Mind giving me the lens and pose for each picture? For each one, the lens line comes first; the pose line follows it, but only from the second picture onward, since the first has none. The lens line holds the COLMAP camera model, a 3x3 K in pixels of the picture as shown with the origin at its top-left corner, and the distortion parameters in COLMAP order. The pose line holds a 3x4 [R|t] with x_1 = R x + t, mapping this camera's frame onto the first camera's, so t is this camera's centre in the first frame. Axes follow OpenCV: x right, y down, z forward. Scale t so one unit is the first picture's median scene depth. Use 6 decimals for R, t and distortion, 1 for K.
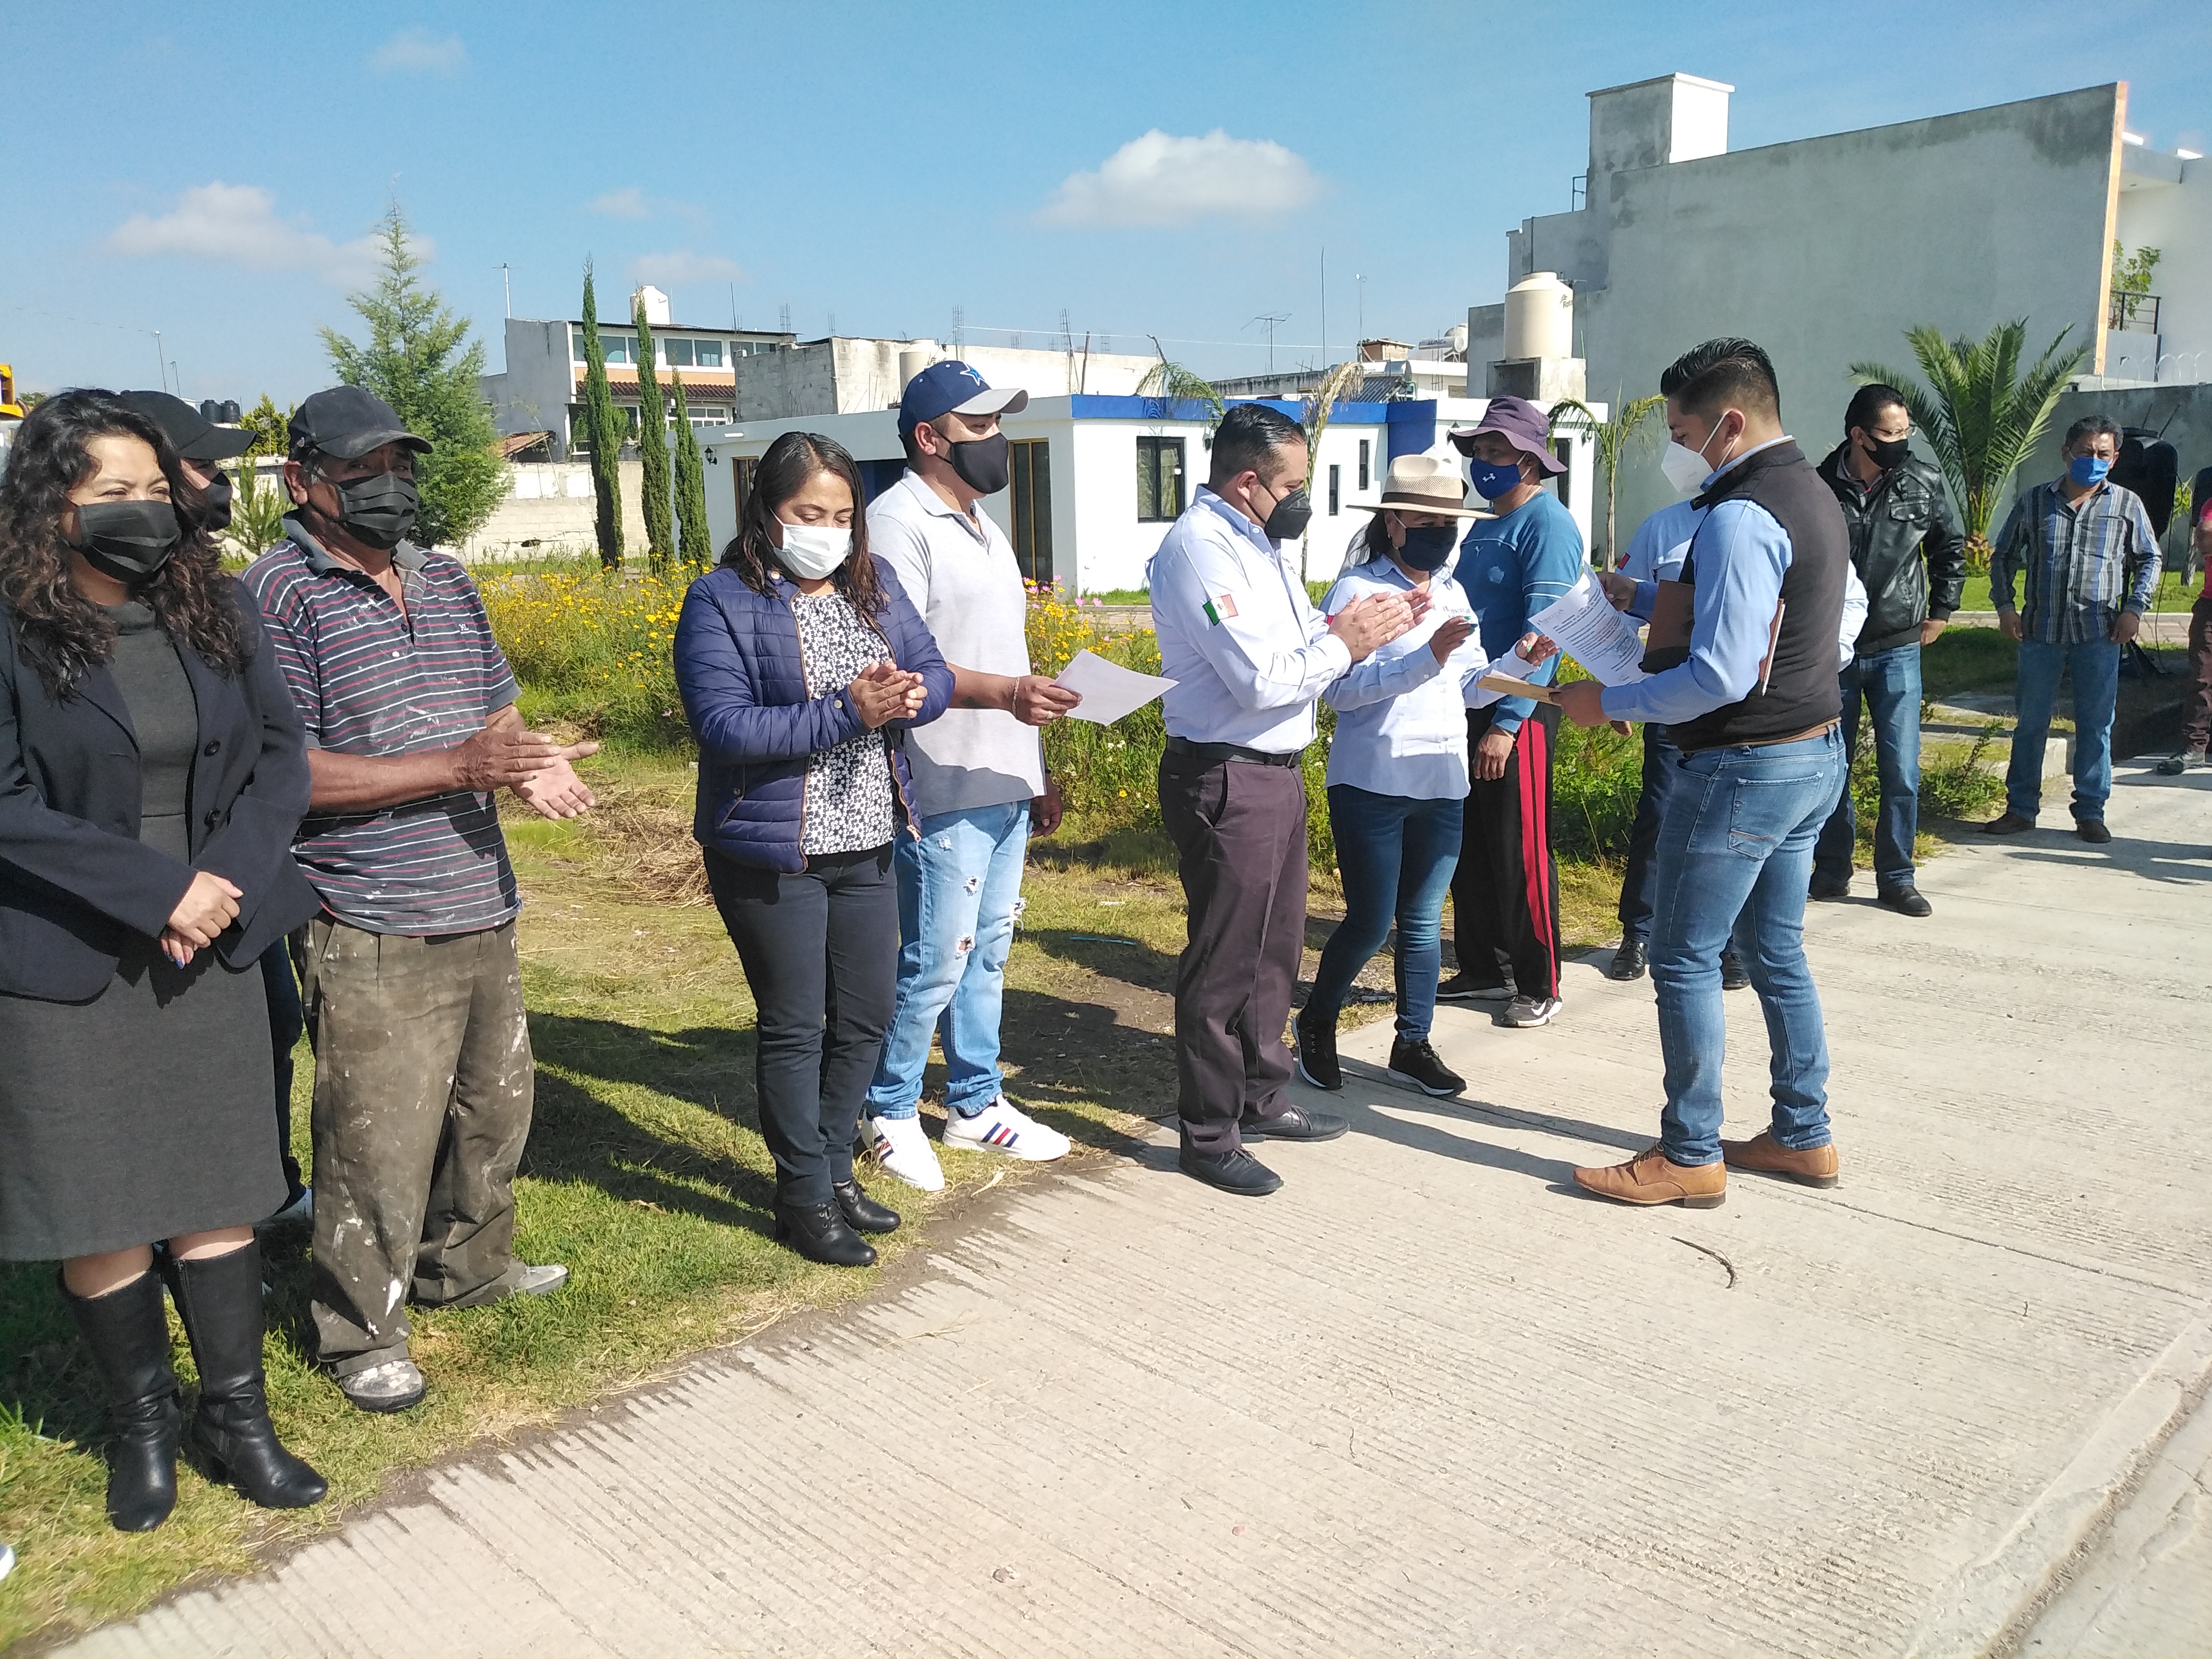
lens RADIAL K [[1781.6, 0, 1091.6], [0, 1781.6, 825.8], [0, 0, 1]] dist [0.017234, -0.046261]
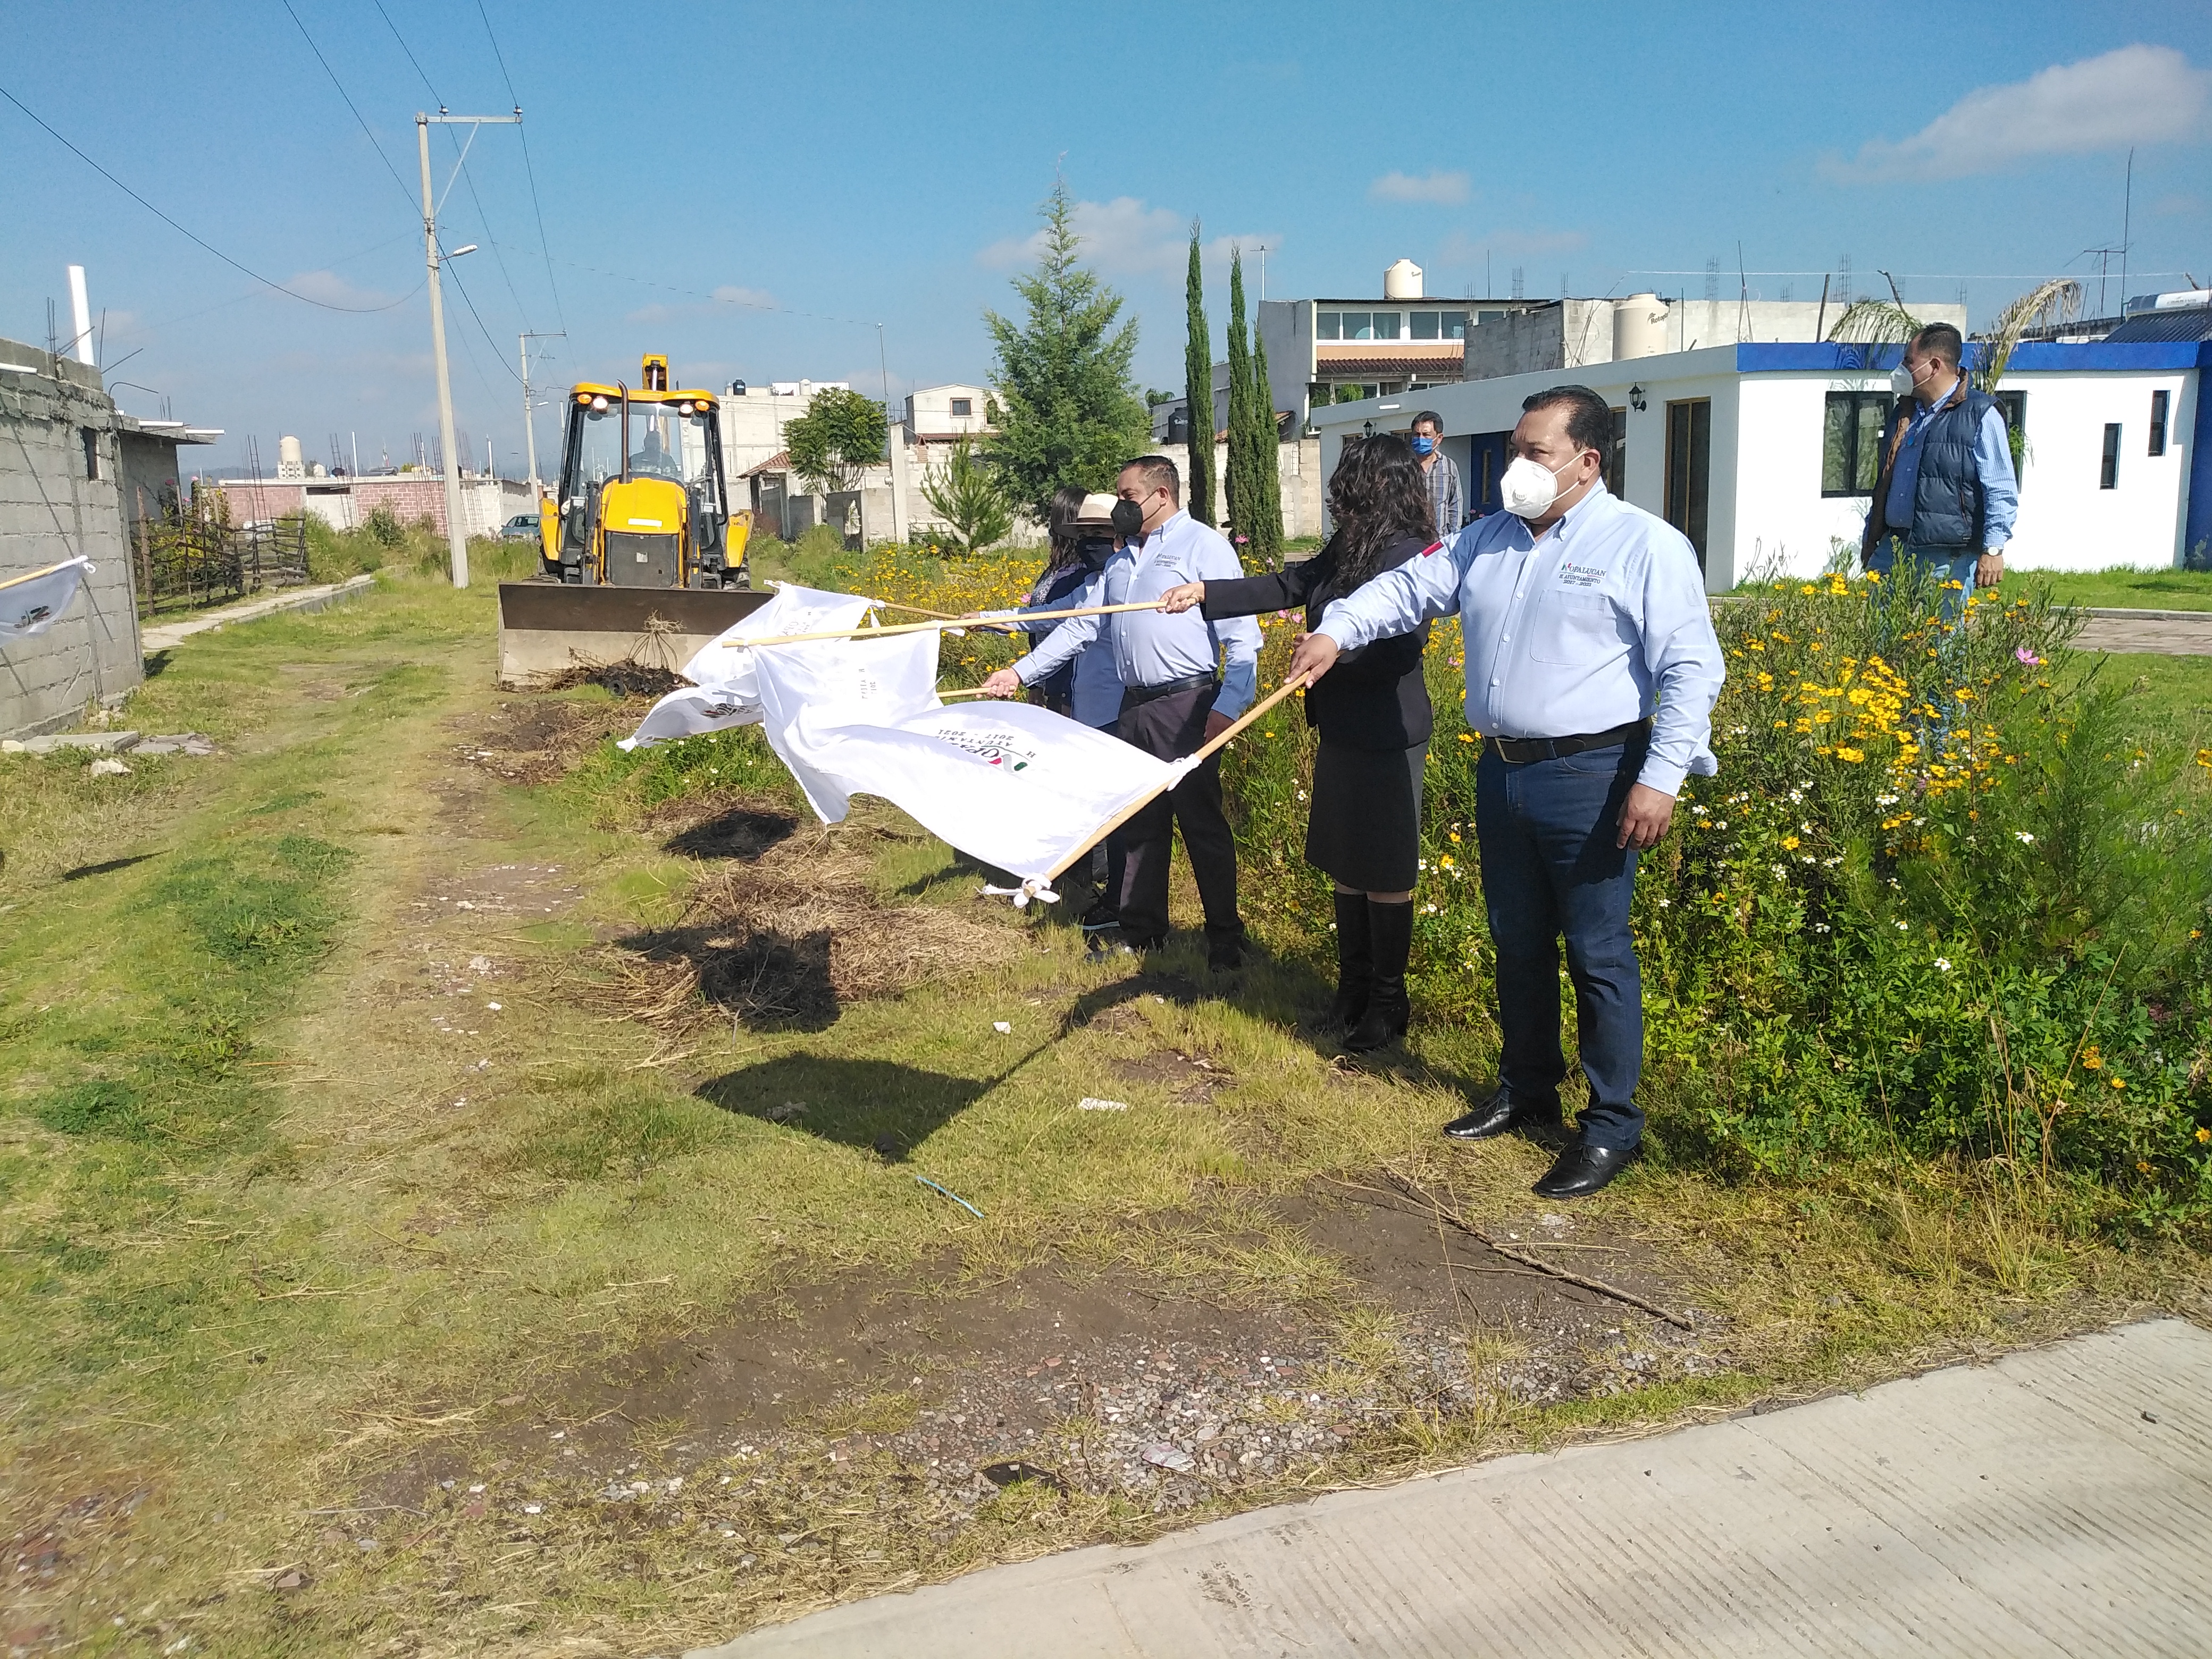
lens RADIAL K [[1781.6, 0, 1091.7], [0, 1781.6, 830.4], [0, 0, 1]] dist [0.017234, -0.046261]
pose [[0.905715, 0.070889, -0.417919, 0.066655], [-0.065111, 0.997483, 0.028088, -0.017019], [0.418858, 0.001771, 0.908050, 0.102612]]
